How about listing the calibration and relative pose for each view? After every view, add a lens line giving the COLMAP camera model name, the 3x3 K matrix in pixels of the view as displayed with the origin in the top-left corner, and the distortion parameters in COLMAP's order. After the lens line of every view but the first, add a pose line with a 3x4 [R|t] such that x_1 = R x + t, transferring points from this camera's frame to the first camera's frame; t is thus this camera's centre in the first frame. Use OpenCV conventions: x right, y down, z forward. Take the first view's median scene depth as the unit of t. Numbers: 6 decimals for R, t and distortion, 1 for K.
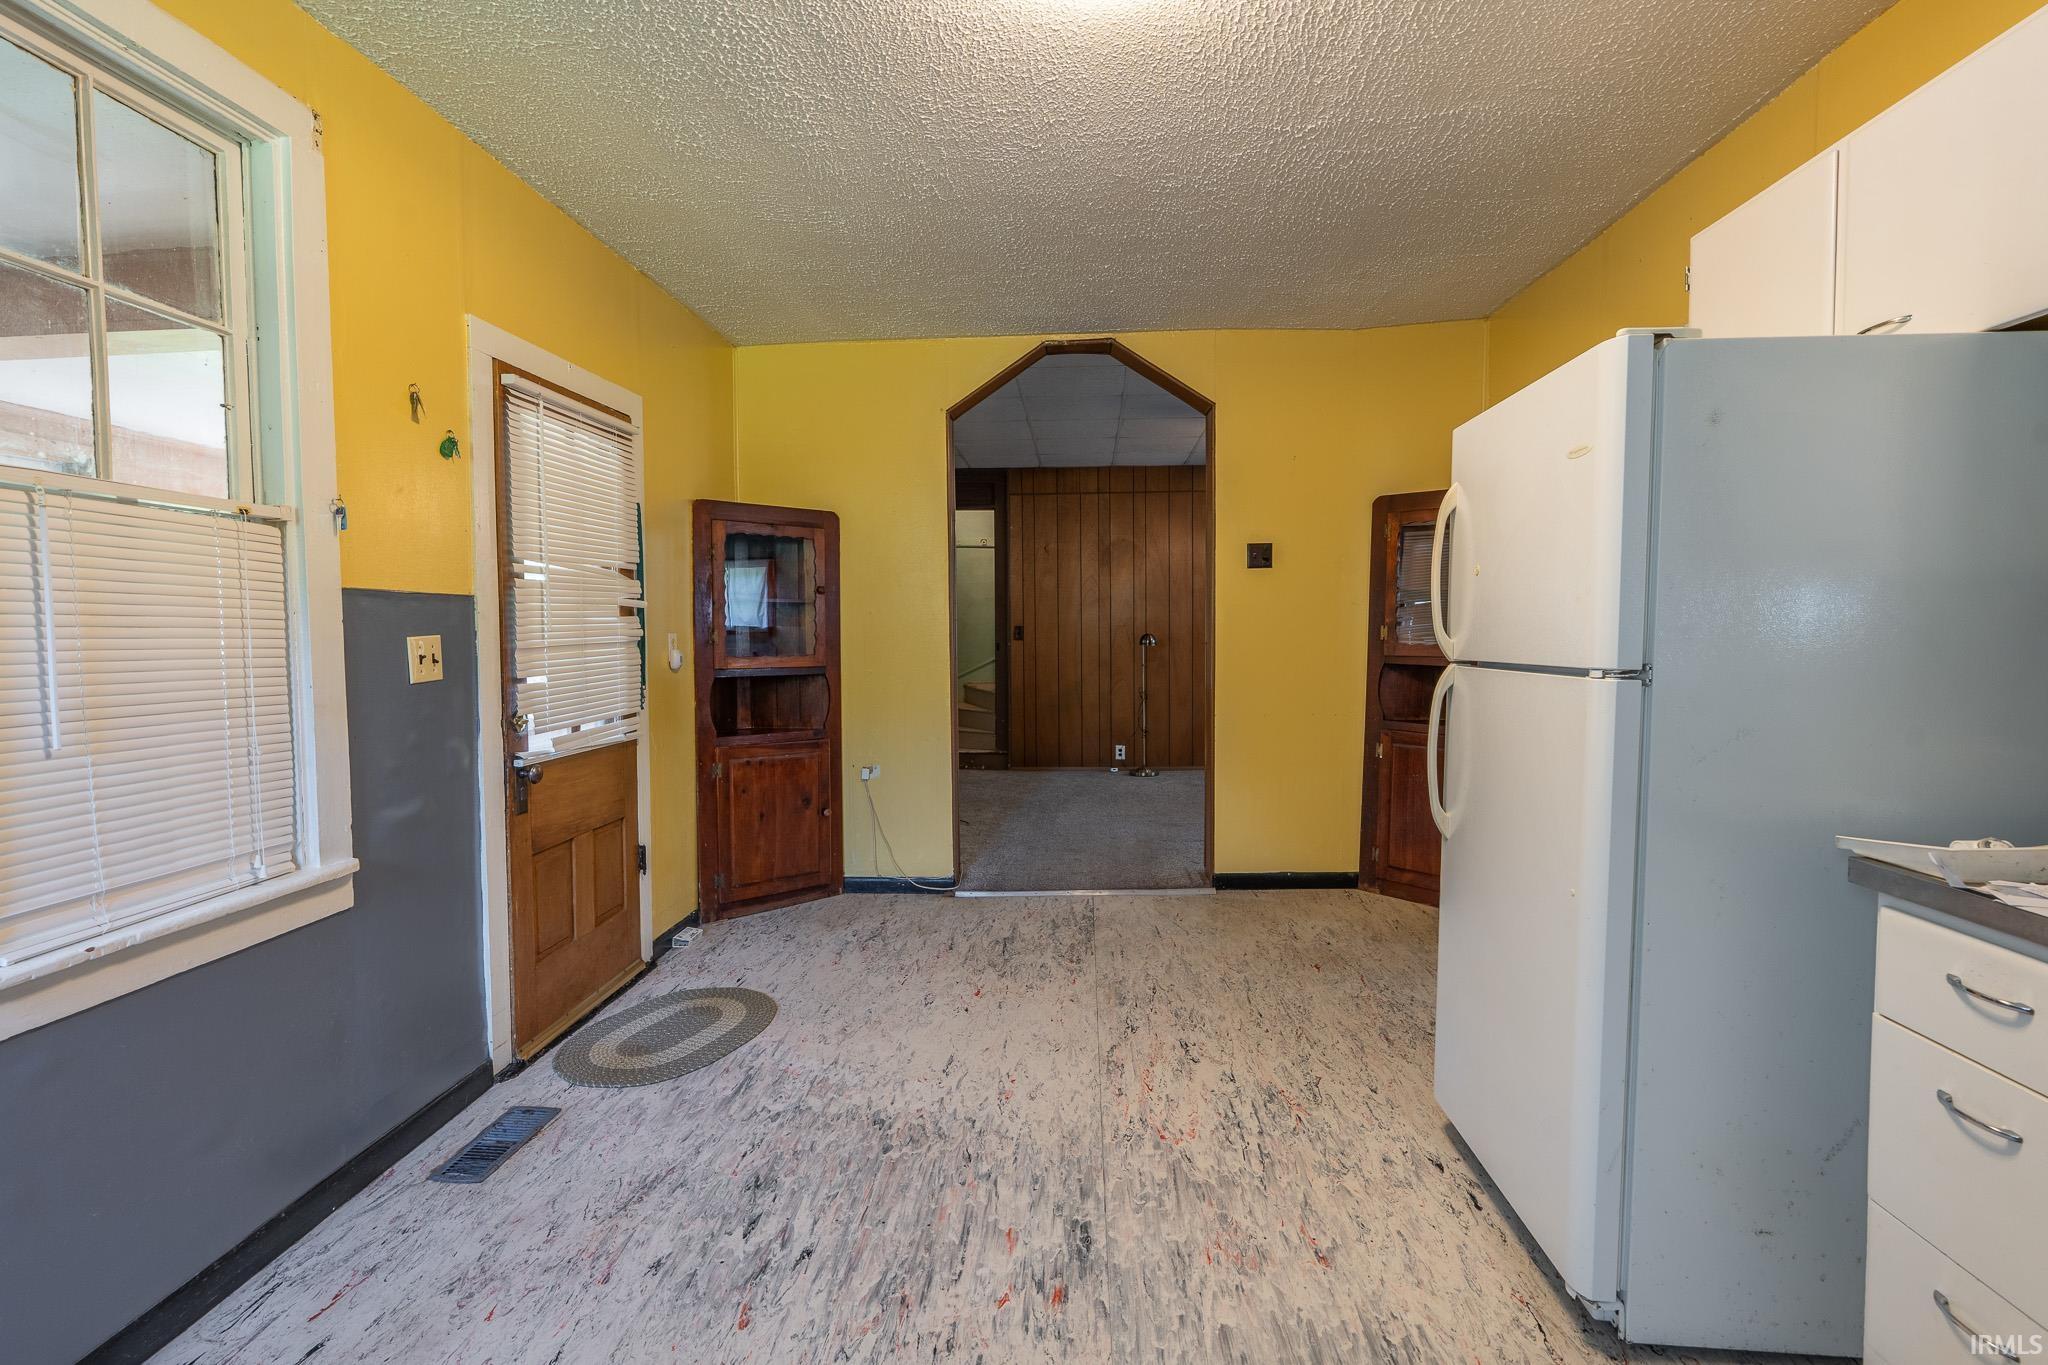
lens RADIAL K [[937.5, 0, 1022.7], [0, 937.5, 676.9], [0, 0, 1]] dist [-0.010449, 0.003875]
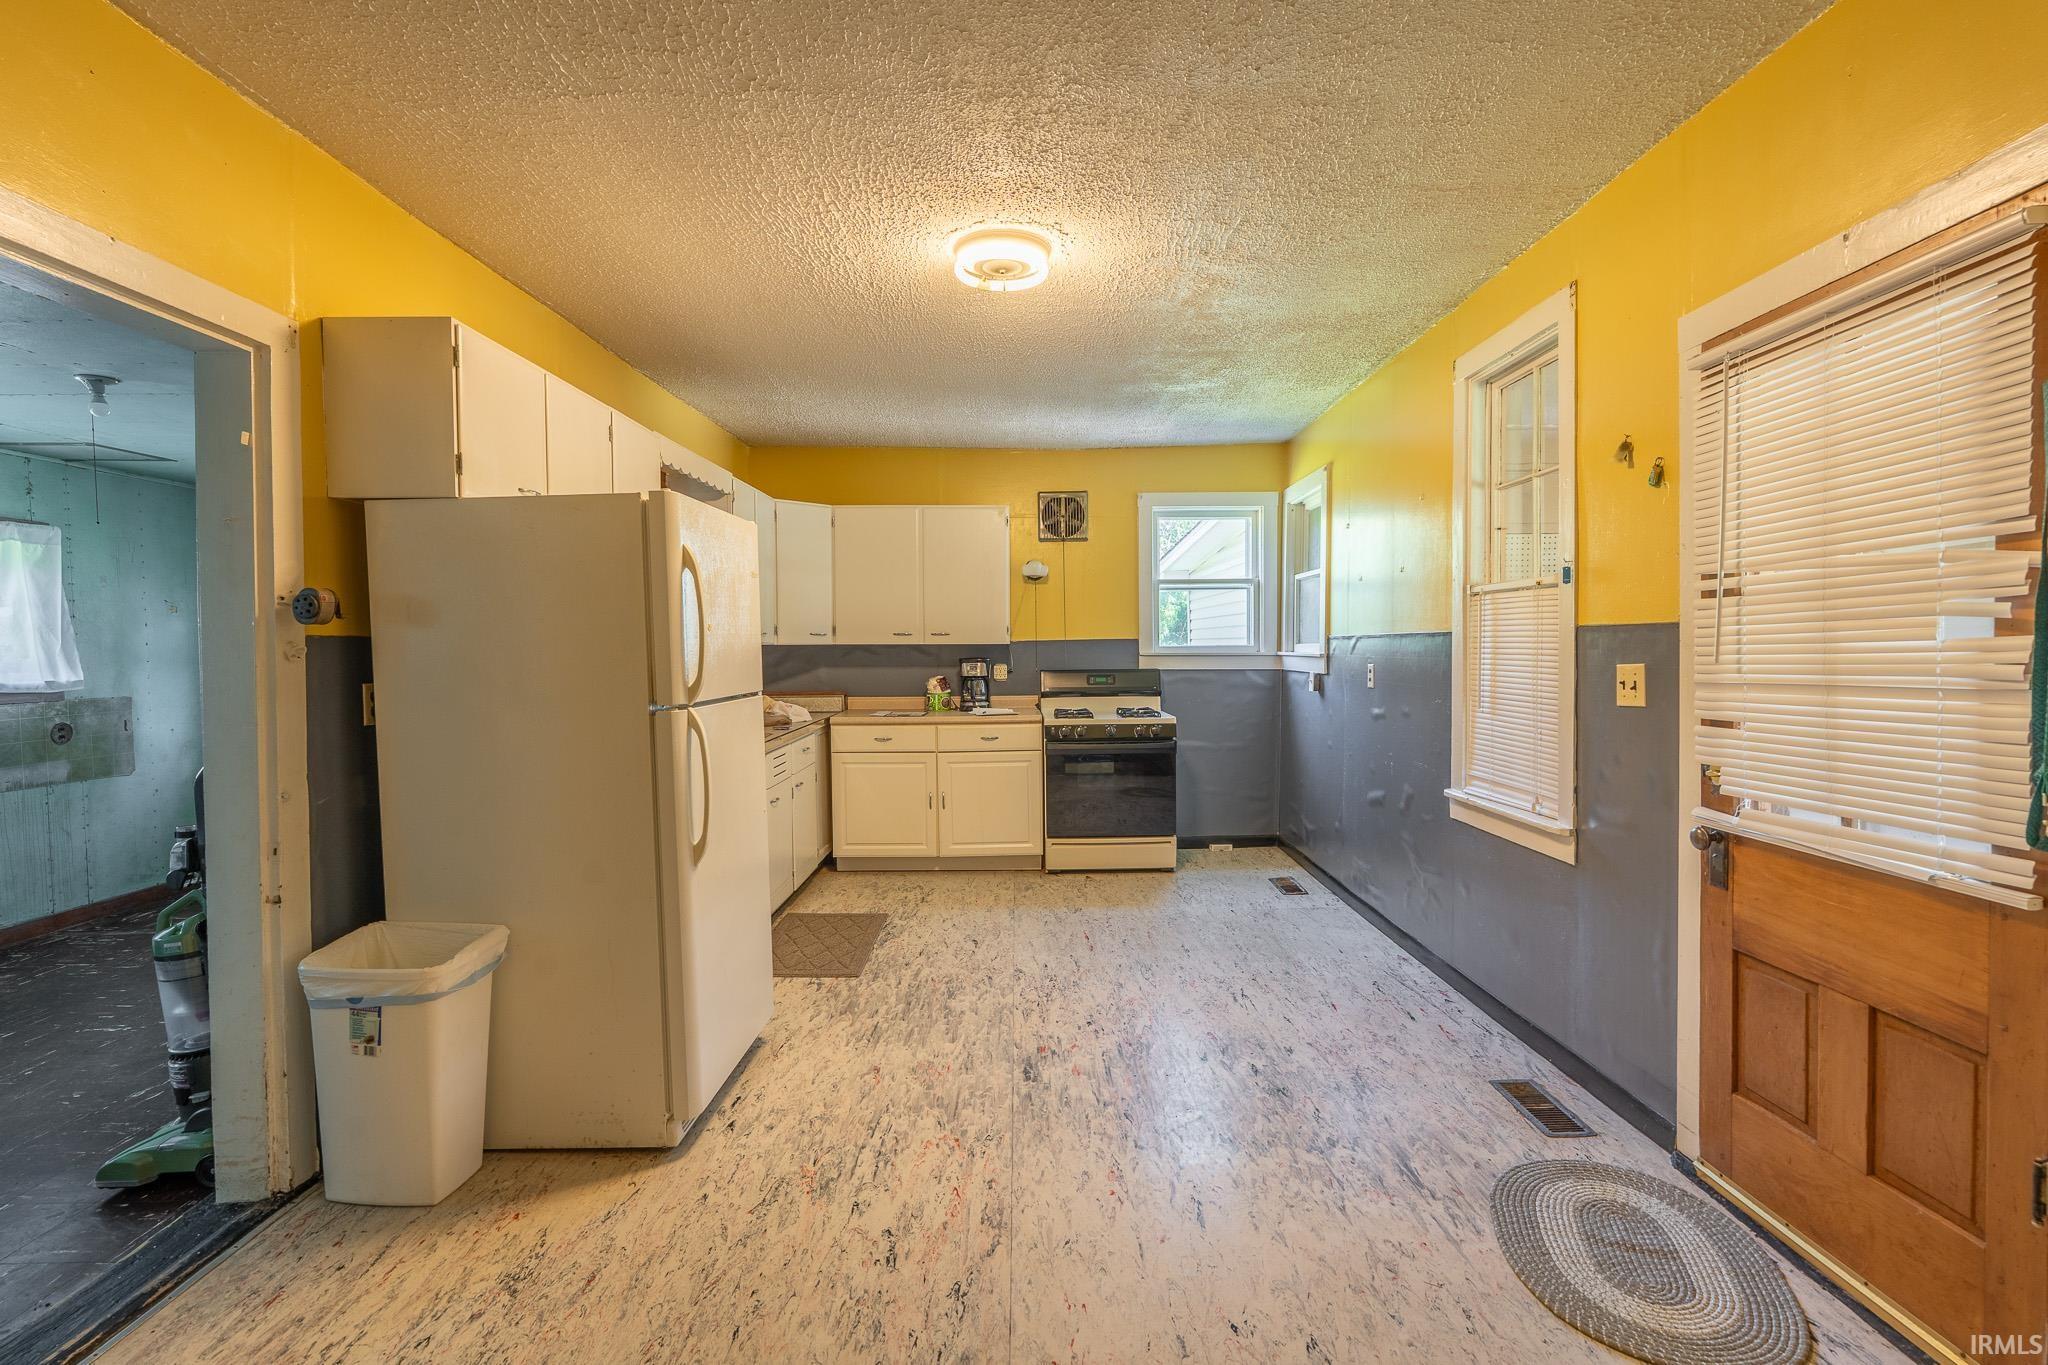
lens RADIAL K [[937.5, 0, 1022.7], [0, 937.5, 676.9], [0, 0, 1]] dist [-0.010449, 0.003875]
pose [[-0.997558, 0.021058, -0.066600, 0.150128], [0.015600, 0.996556, 0.081438, -0.143605], [0.068086, 0.080200, -0.994451, 2.278560]]
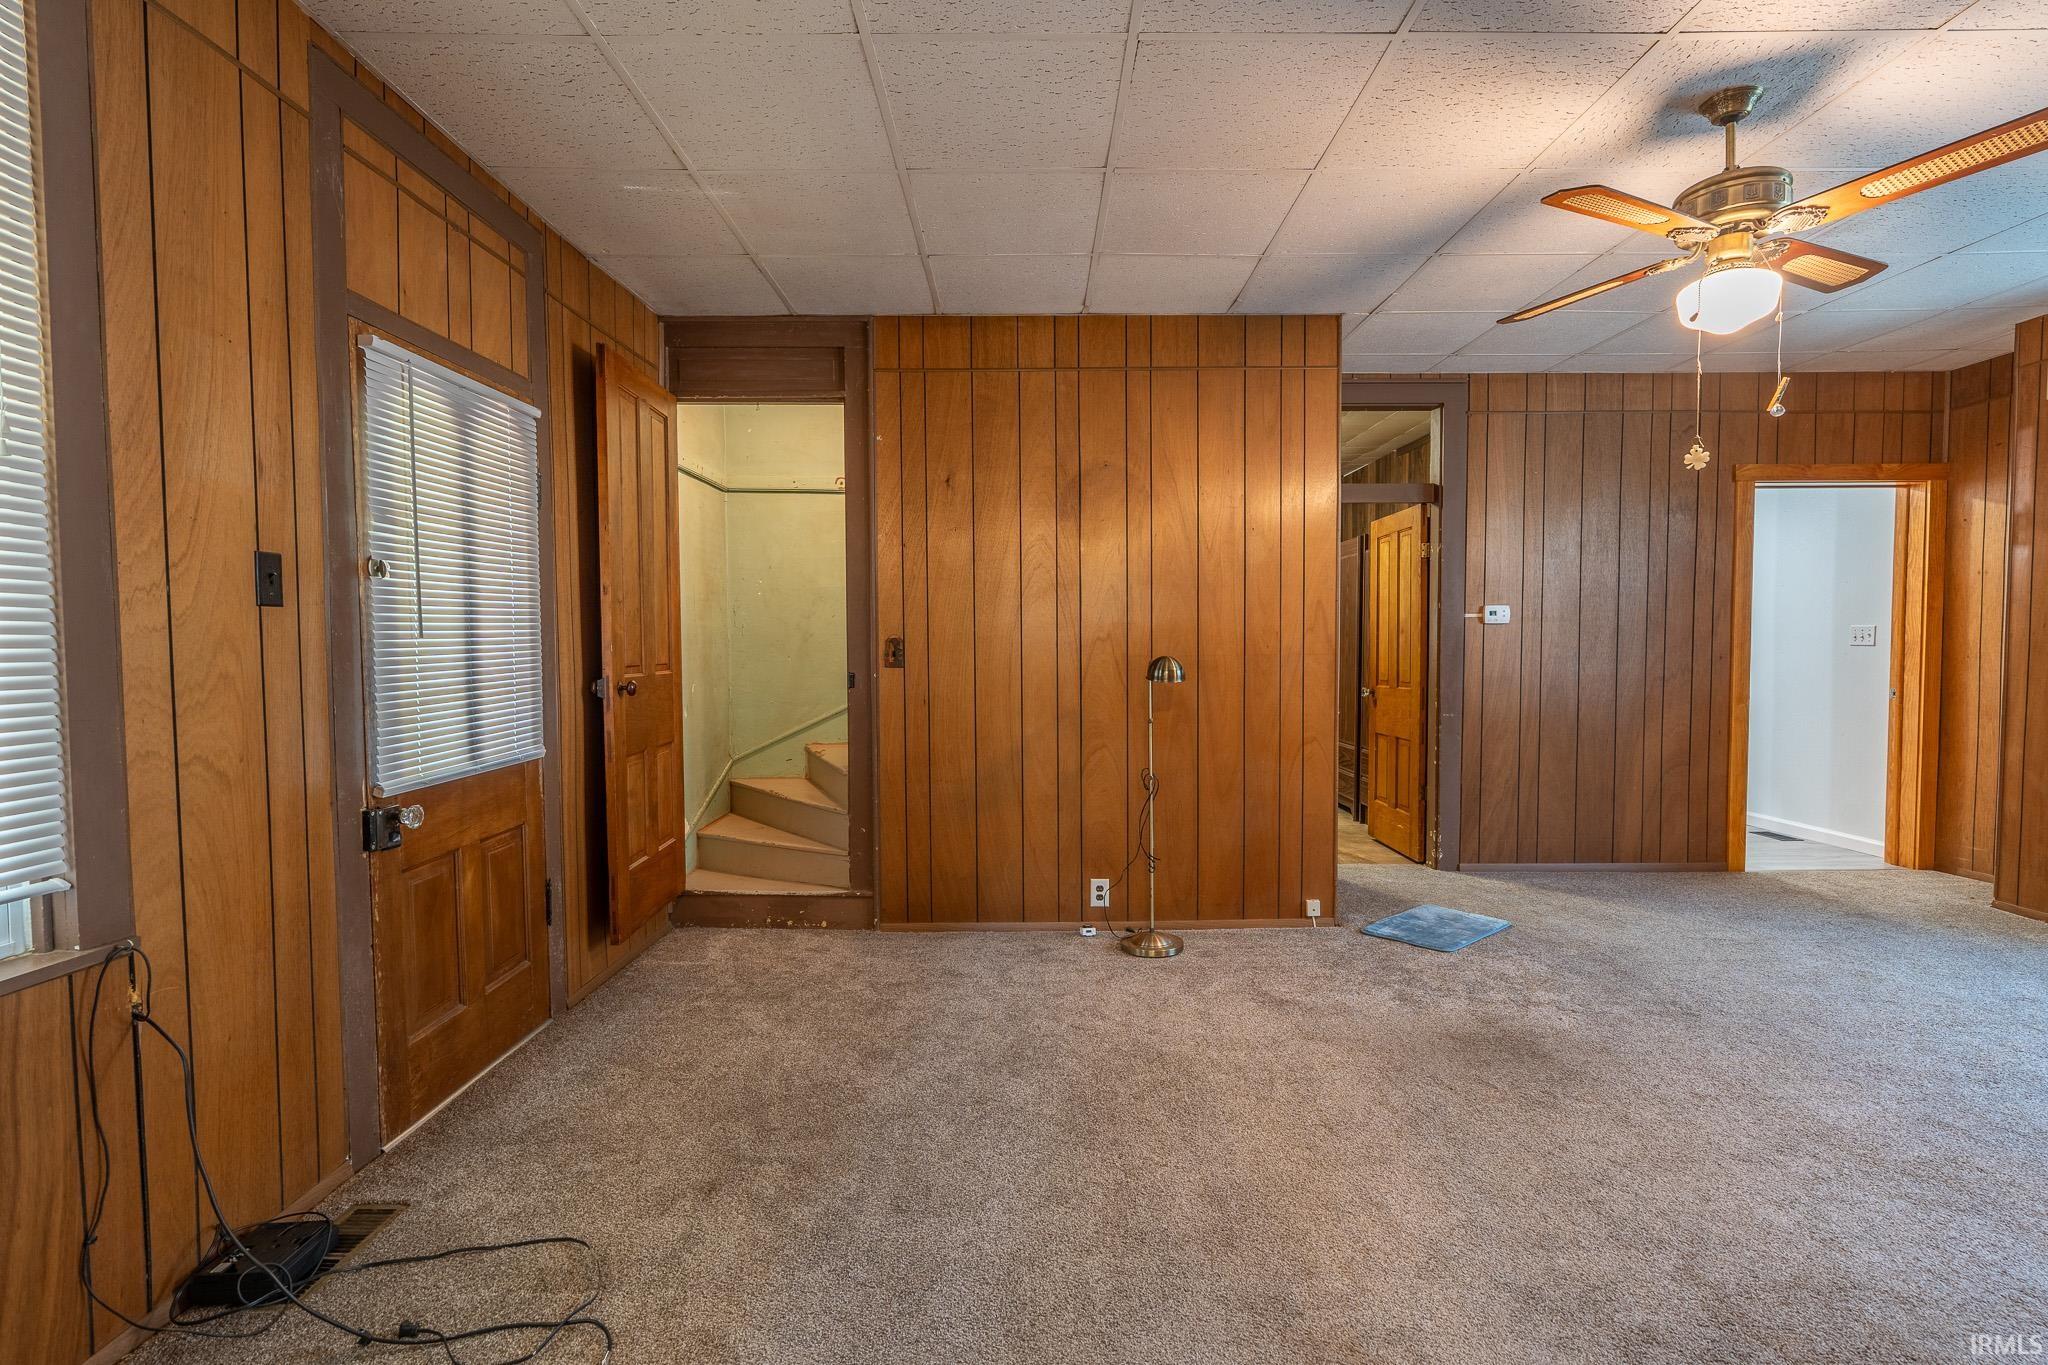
lens RADIAL K [[937.5, 0, 1022.7], [0, 937.5, 676.9], [0, 0, 1]] dist [-0.010449, 0.003875]
pose [[0.997382, -0.002091, 0.072289, 0.006703], [0.002371, 0.999990, -0.003777, -0.007898], [-0.072280, 0.003939, 0.997377, 0.123755]]
